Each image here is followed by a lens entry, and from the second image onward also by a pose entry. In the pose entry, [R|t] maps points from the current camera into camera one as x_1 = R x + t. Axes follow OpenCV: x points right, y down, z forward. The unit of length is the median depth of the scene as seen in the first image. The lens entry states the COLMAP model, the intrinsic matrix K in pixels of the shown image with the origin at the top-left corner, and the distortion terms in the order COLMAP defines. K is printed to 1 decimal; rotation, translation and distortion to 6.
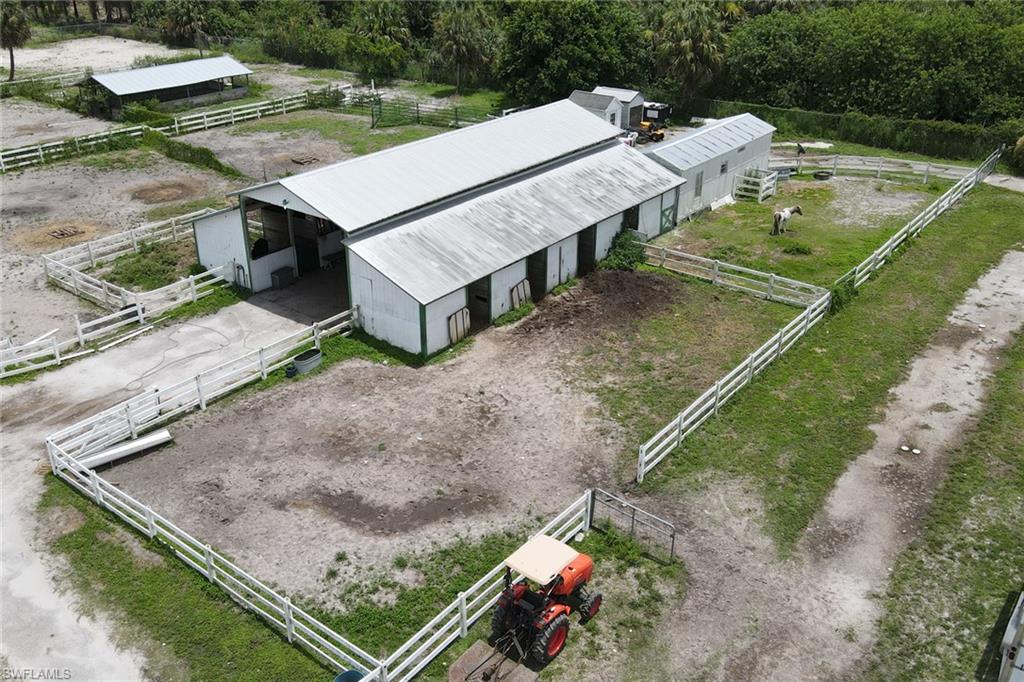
lens RADIAL K [[901.1, 0, 469.1], [0, 901.1, 342.2], [0, 0, 1]] dist [-0.002140, 0.011013]
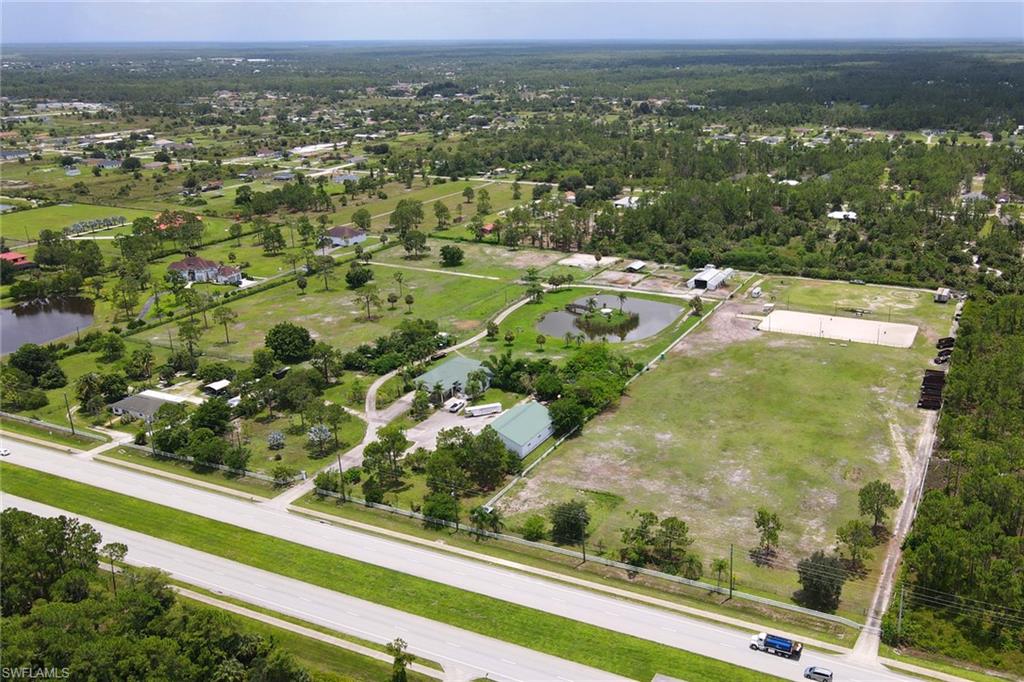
lens RADIAL K [[894.3, 0, 610.6], [0, 894.3, 341.1], [0, 0, 1]] dist [-0.008388, 0.007706]
pose [[0.963471, -0.080581, 0.255402, -3.064666], [0.111588, 0.987723, -0.109320, 1.256665], [-0.243457, 0.133826, 0.960635, -6.917609]]
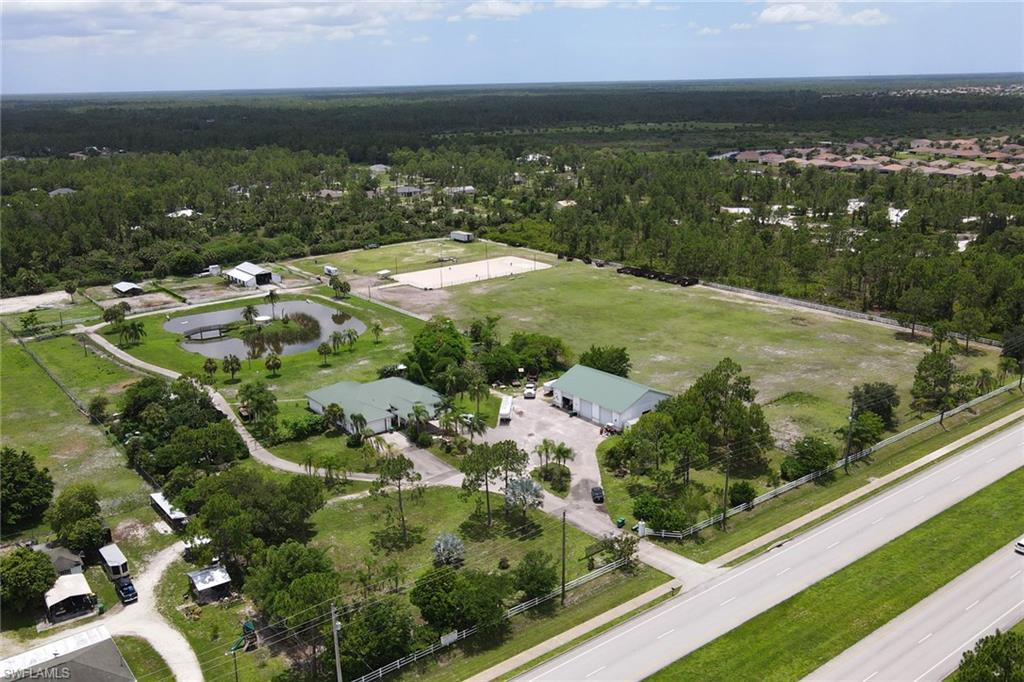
lens RADIAL K [[898.9, 0, 512.0], [0, 898.9, 341.0], [0, 0, 1]] dist [-0.004547, 0.020765]
pose [[0.226994, -0.266221, 0.936803, -5.936859], [0.442958, 0.884881, 0.144133, 0.193854], [-0.867330, 0.382247, 0.318787, -2.771827]]
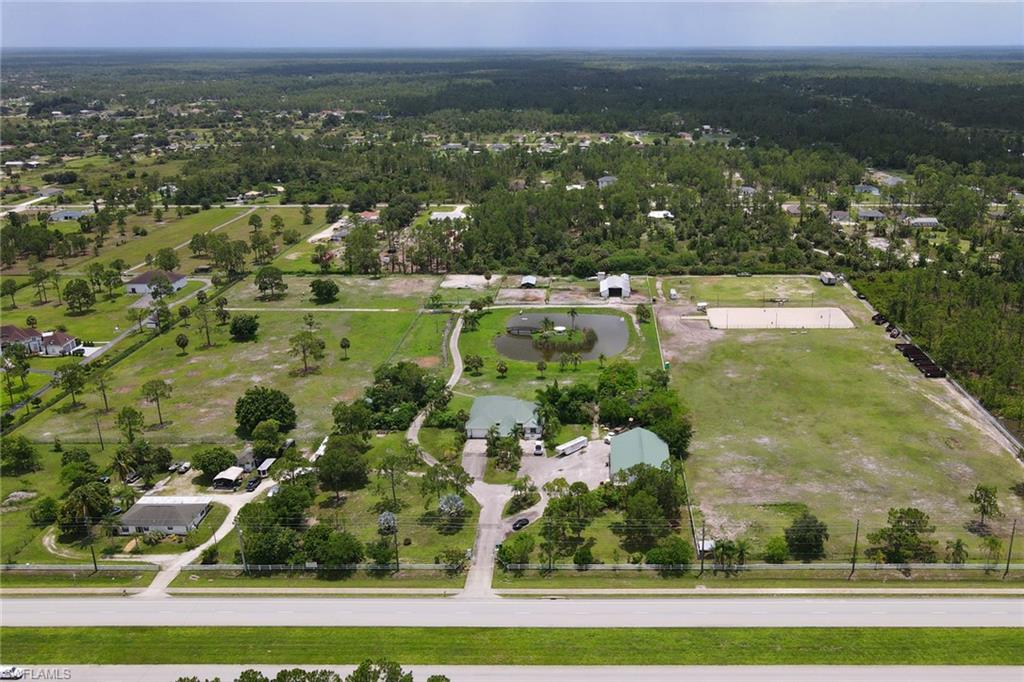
lens RADIAL K [[885.5, 0, 600.6], [0, 885.5, 362.1], [0, 0, 1]] dist [-0.003083, 0.014357]
pose [[0.773264, -0.207197, 0.599276, -5.225896], [0.271876, 0.962161, -0.018148, 0.663605], [-0.572840, 0.176962, 0.800337, -5.609677]]
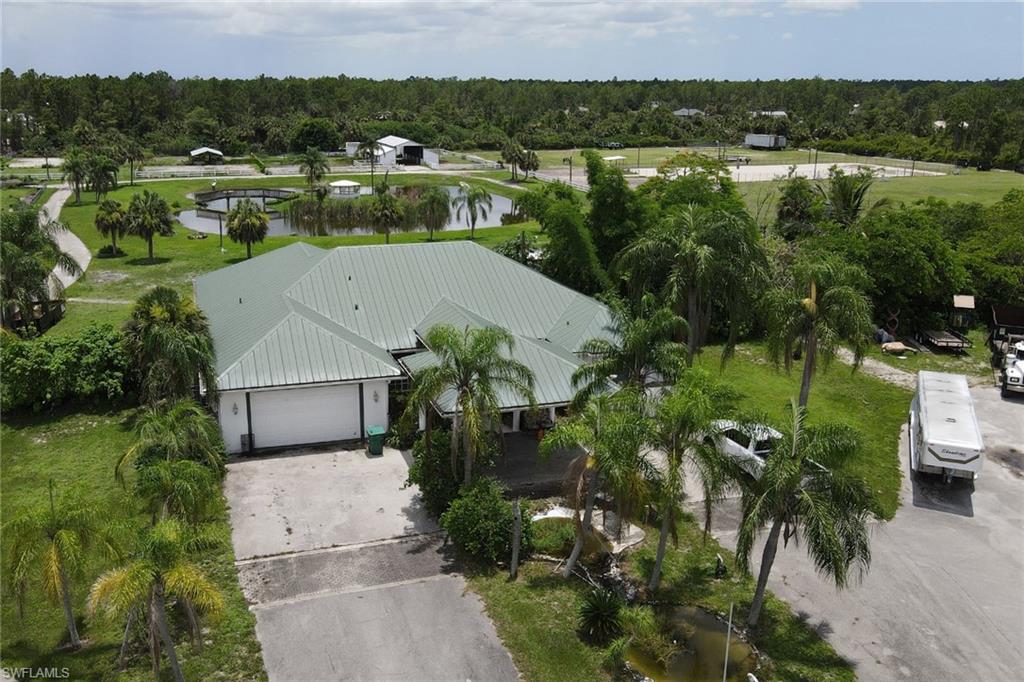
lens RADIAL K [[921.2, 0, 459.8], [0, 921.2, 341.3], [0, 0, 1]] dist [-0.002633, 0.031180]
pose [[0.563796, -0.210345, 0.798680, -3.325792], [0.353158, 0.935559, -0.002903, 0.767743], [-0.746602, 0.283697, 0.601749, -1.618038]]
